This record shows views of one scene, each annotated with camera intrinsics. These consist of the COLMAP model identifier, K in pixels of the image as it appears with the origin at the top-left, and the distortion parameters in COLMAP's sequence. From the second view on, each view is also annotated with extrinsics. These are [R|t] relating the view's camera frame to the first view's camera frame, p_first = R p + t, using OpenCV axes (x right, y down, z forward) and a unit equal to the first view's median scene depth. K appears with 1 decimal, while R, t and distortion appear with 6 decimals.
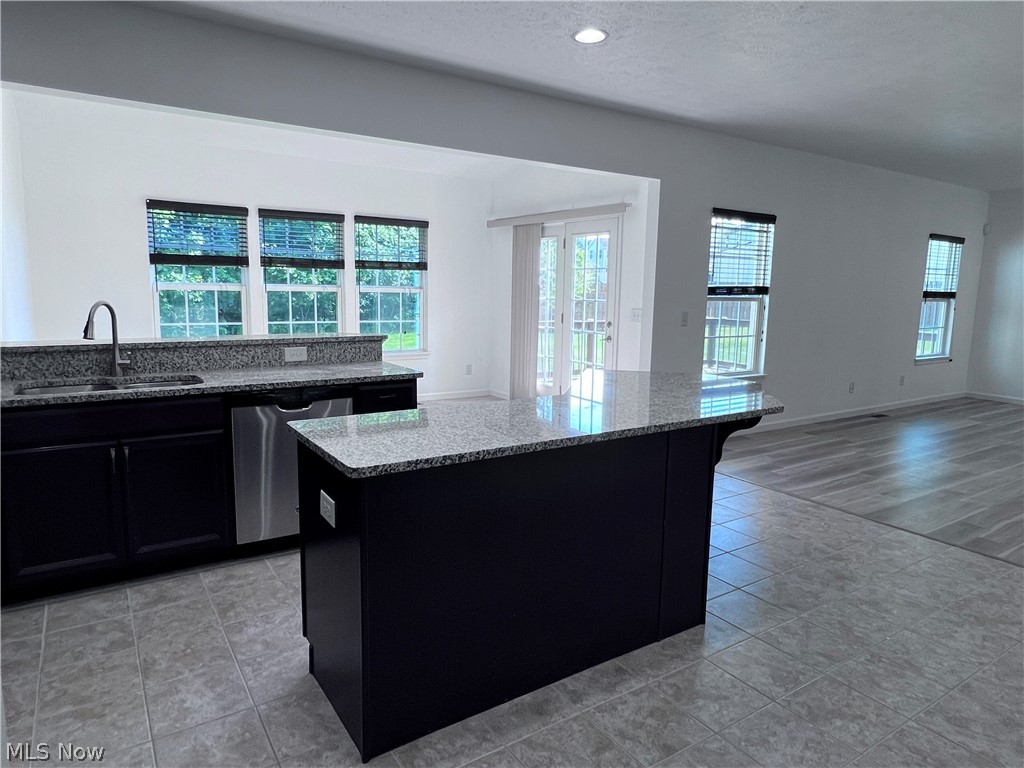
lens RADIAL K [[646.9, 0, 510.1], [0, 646.9, 378.2], [0, 0, 1]] dist [0.005863, -0.011324]
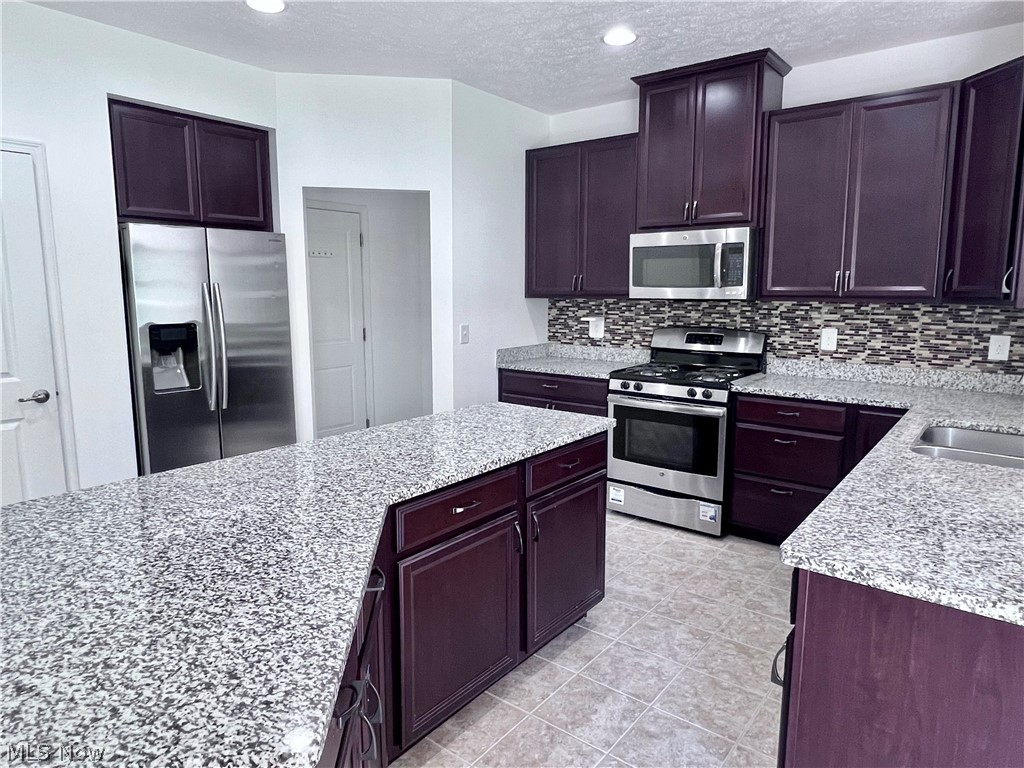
lens RADIAL K [[646.9, 0, 510.1], [0, 646.9, 378.2], [0, 0, 1]] dist [0.005863, -0.011324]
pose [[-0.949596, 0.023937, -0.312562, 0.078261], [-0.063064, 0.962108, 0.265276, -0.116298], [0.307068, 0.271616, -0.912104, 0.761595]]
